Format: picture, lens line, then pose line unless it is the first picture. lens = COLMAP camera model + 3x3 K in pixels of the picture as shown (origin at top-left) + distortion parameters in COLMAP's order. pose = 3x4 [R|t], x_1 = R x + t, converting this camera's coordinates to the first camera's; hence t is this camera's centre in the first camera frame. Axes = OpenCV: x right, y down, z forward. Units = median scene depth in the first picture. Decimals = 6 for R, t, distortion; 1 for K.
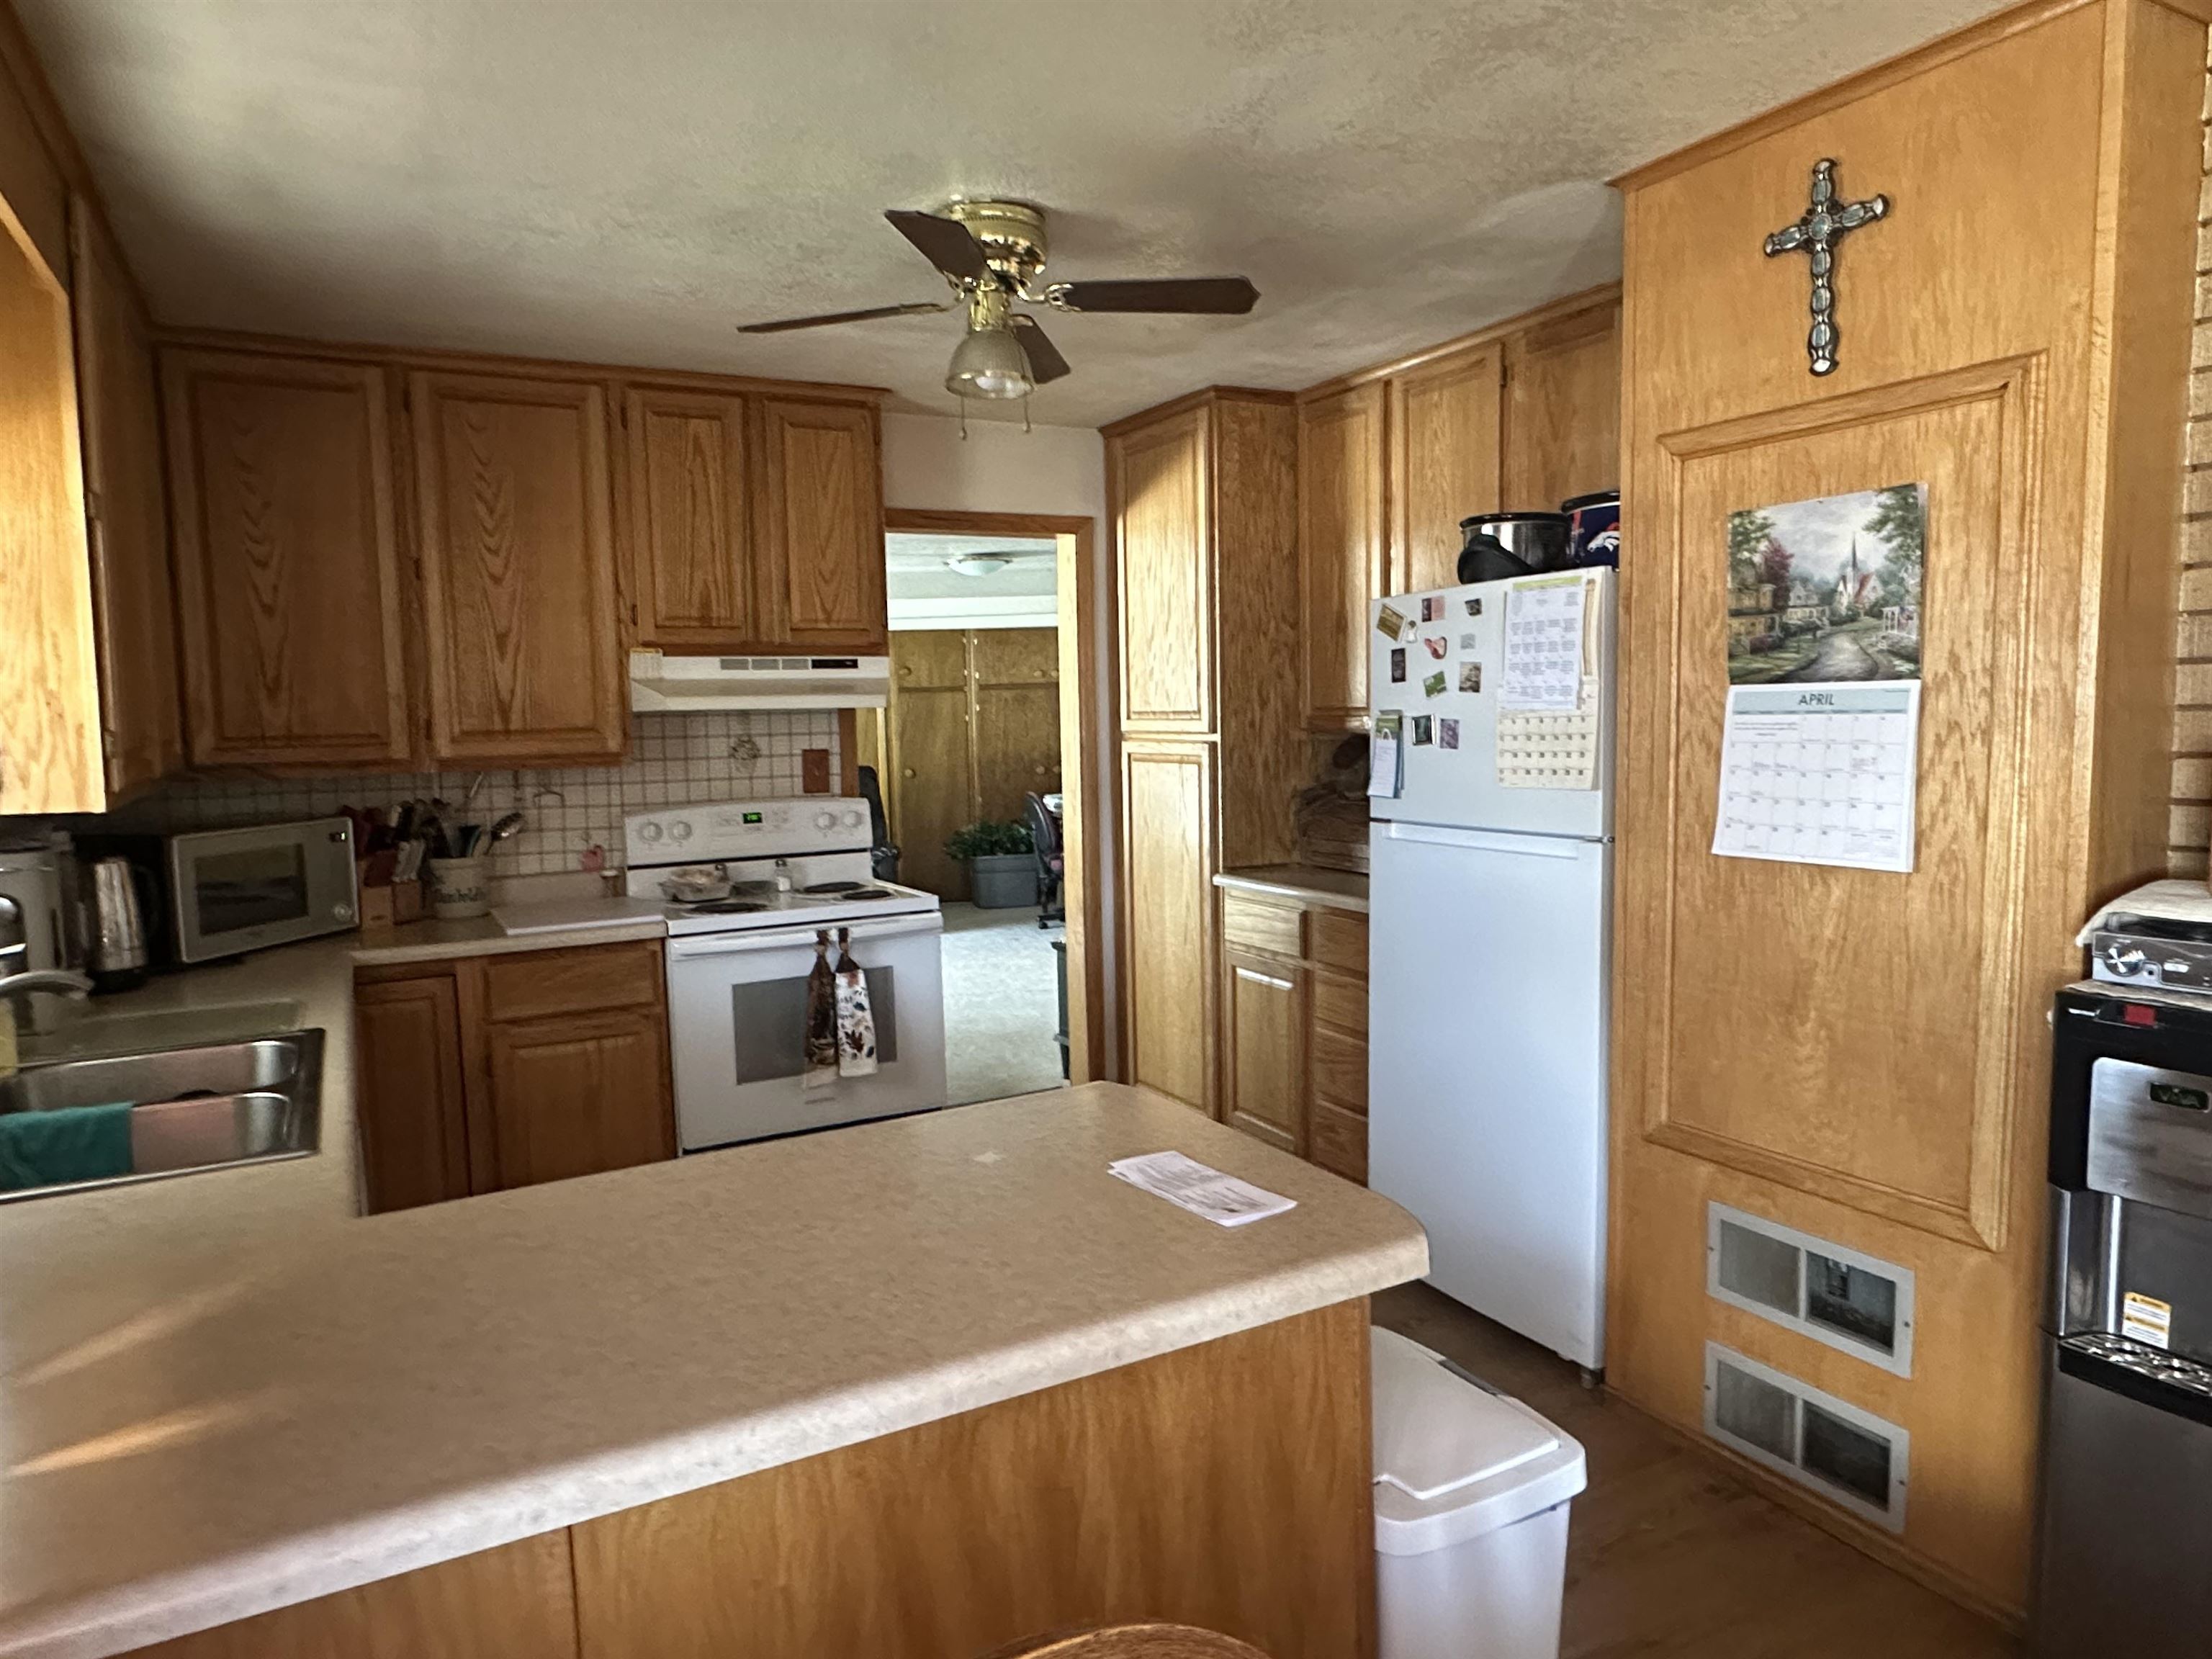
lens RADIAL K [[1396.0, 0, 1095.7], [0, 1396.0, 838.5], [0, 0, 1]] dist [-0.000178, -0.001920]
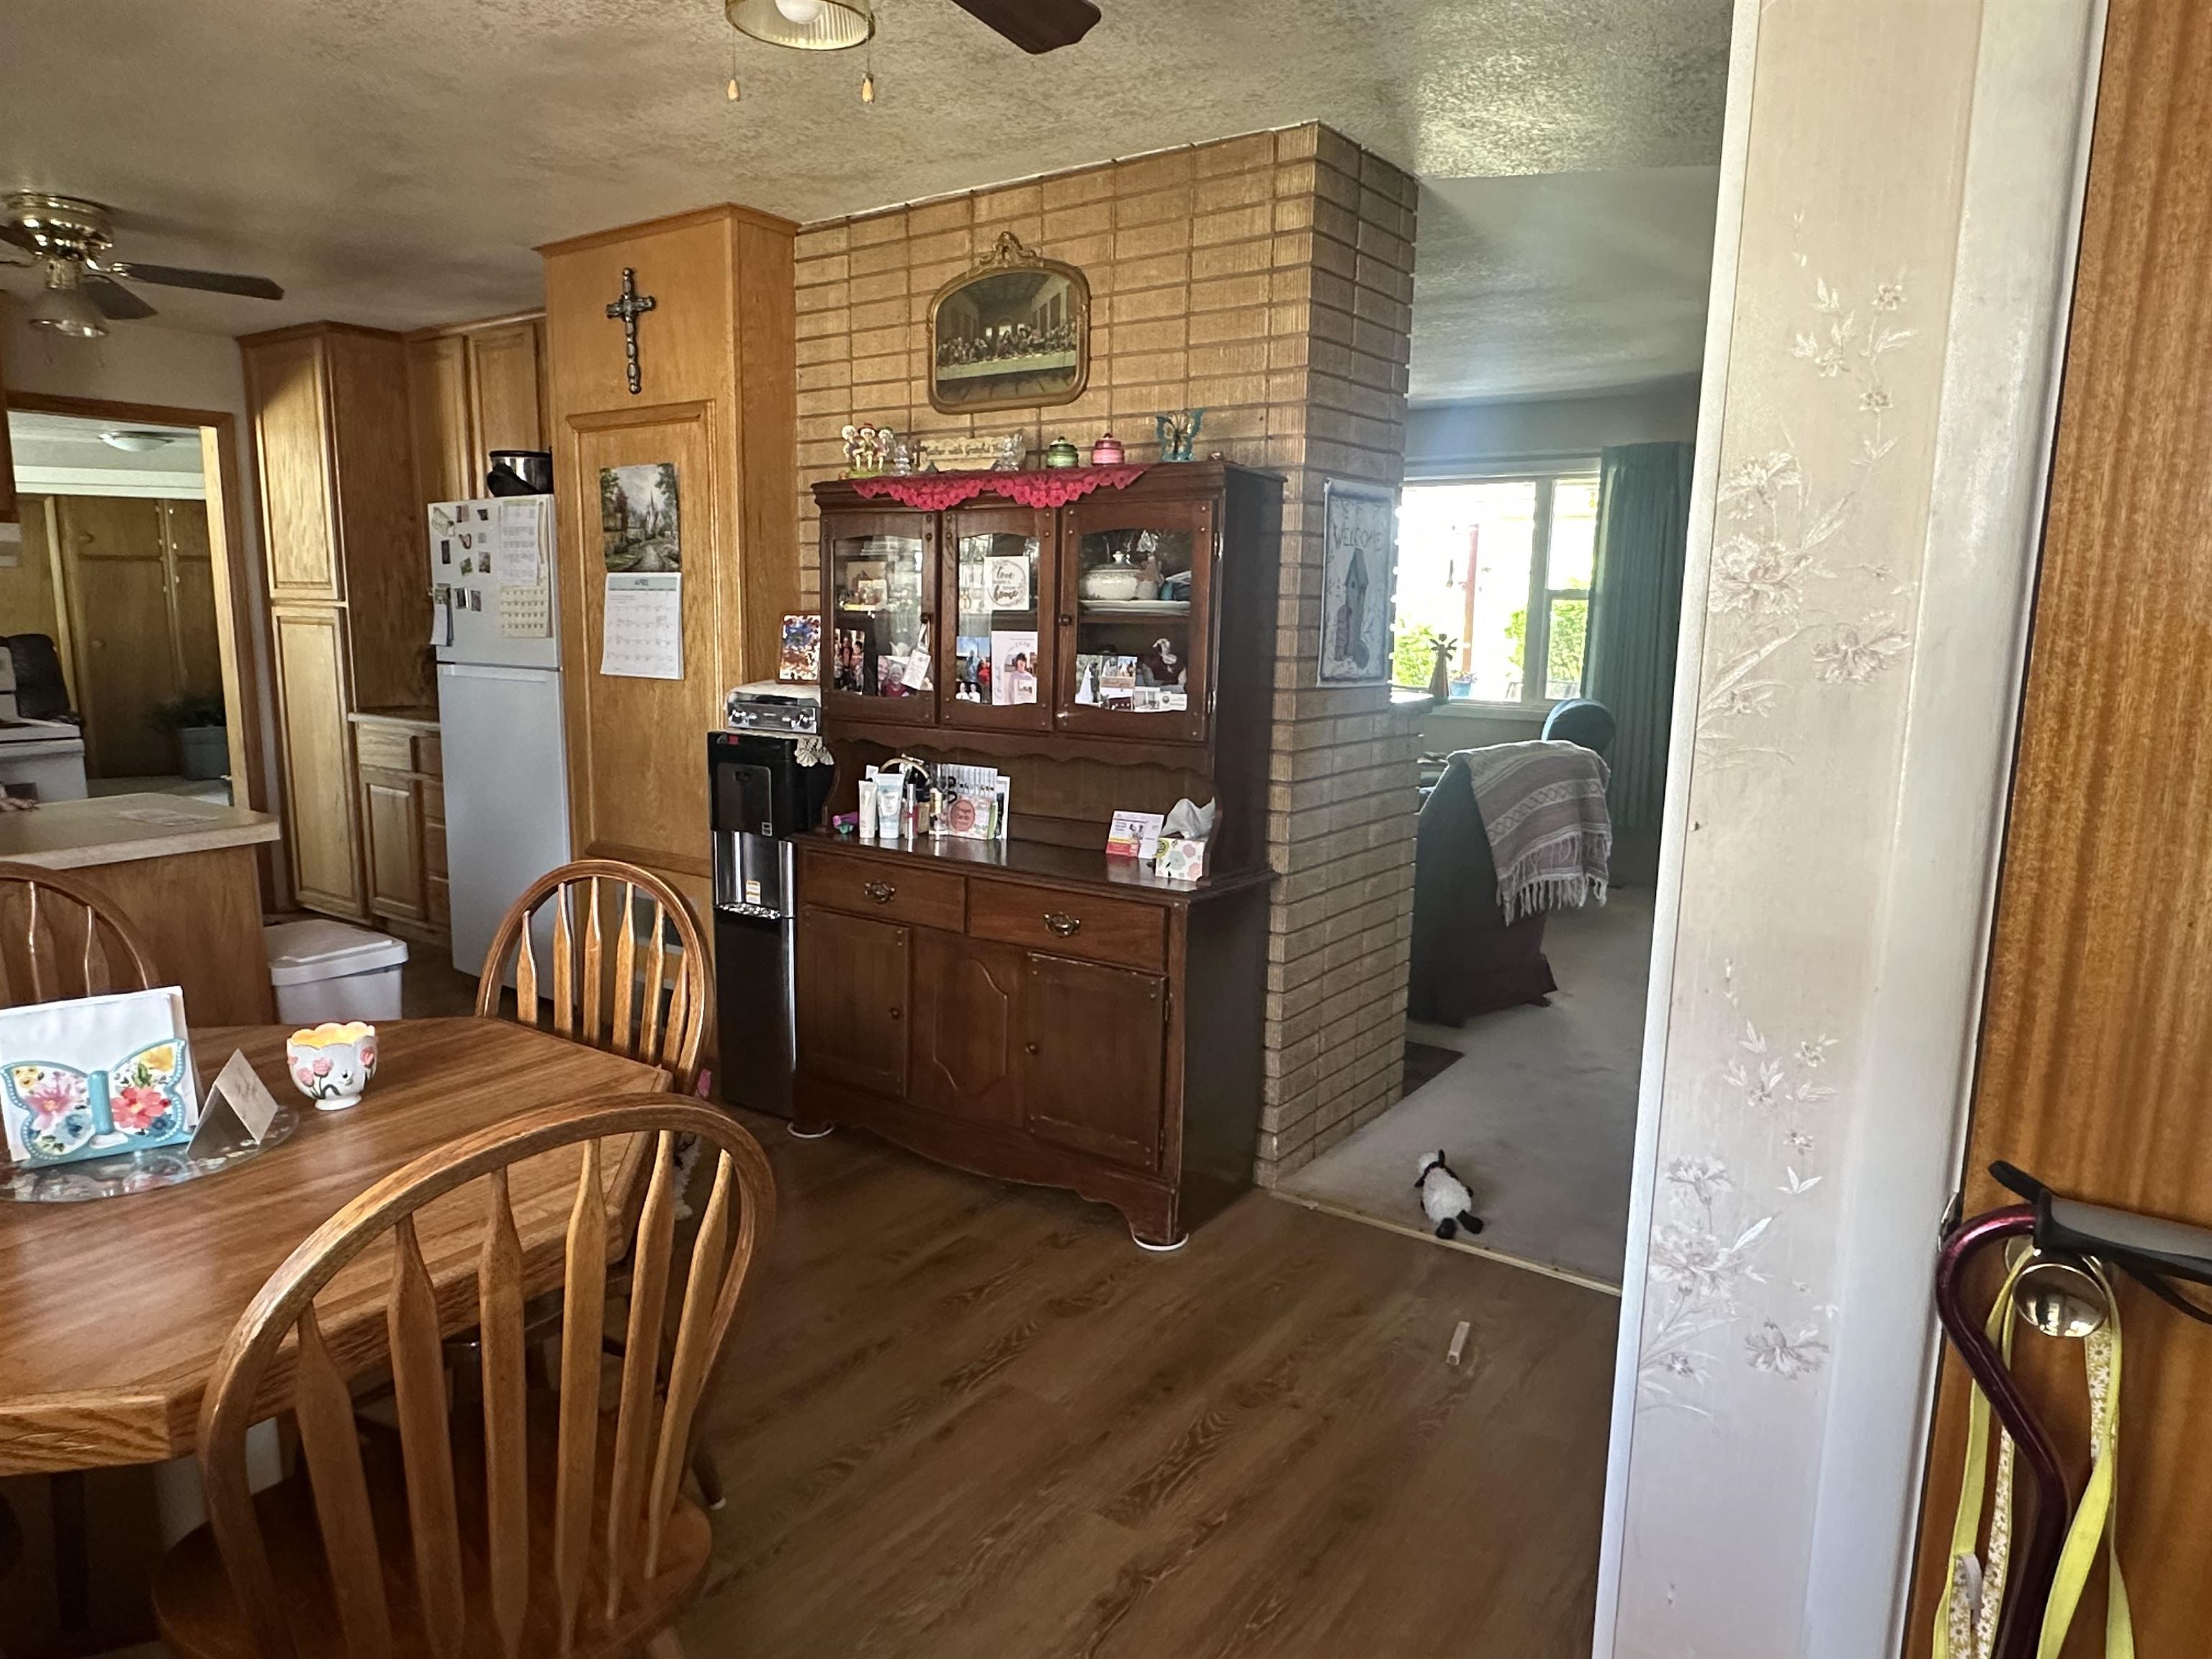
lens RADIAL K [[1396.0, 0, 1095.7], [0, 1396.0, 838.5], [0, 0, 1]] dist [-0.000178, -0.001920]
pose [[0.896028, -0.040715, 0.442128, 0.148637], [0.008182, 0.997132, 0.075241, 0.057798], [-0.443923, -0.063800, 0.893791, -0.516539]]
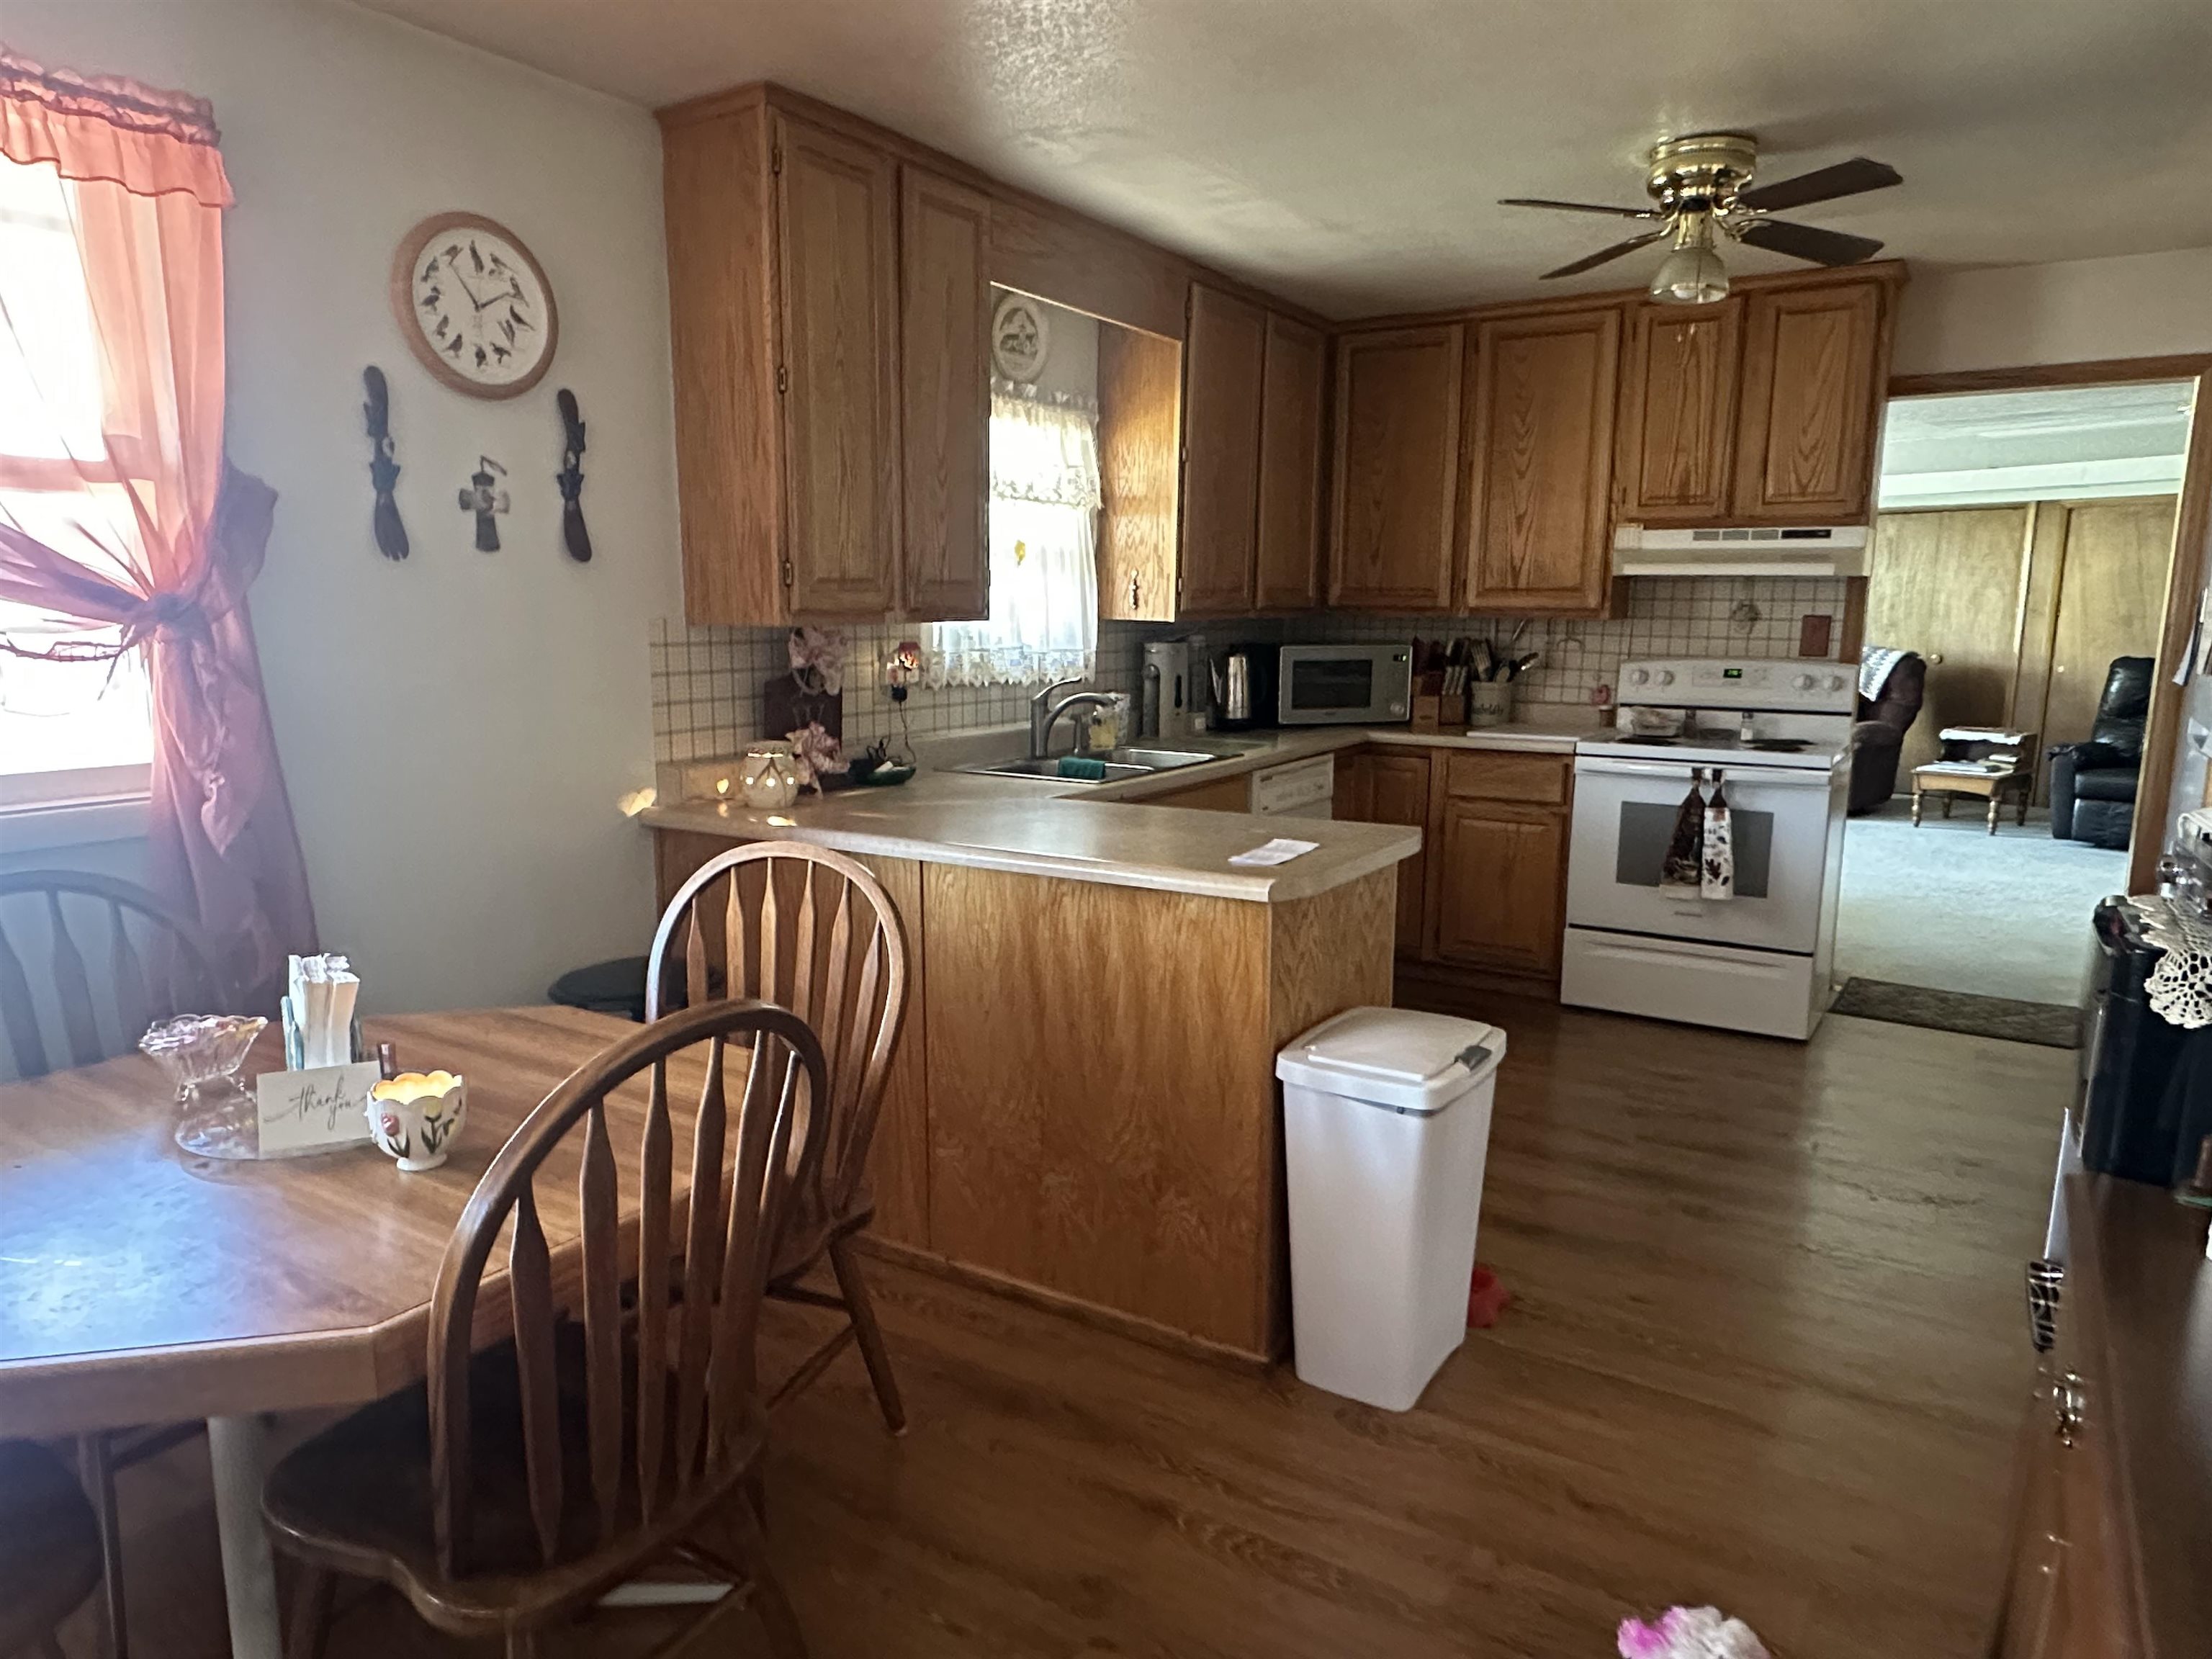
lens RADIAL K [[1396.0, 0, 1095.7], [0, 1396.0, 838.5], [0, 0, 1]] dist [-0.000178, -0.001920]
pose [[0.489510, 0.174090, -0.854443, 0.563159], [-0.097109, 0.984657, 0.144987, 0.003833], [0.866574, 0.012002, 0.498905, -0.013452]]
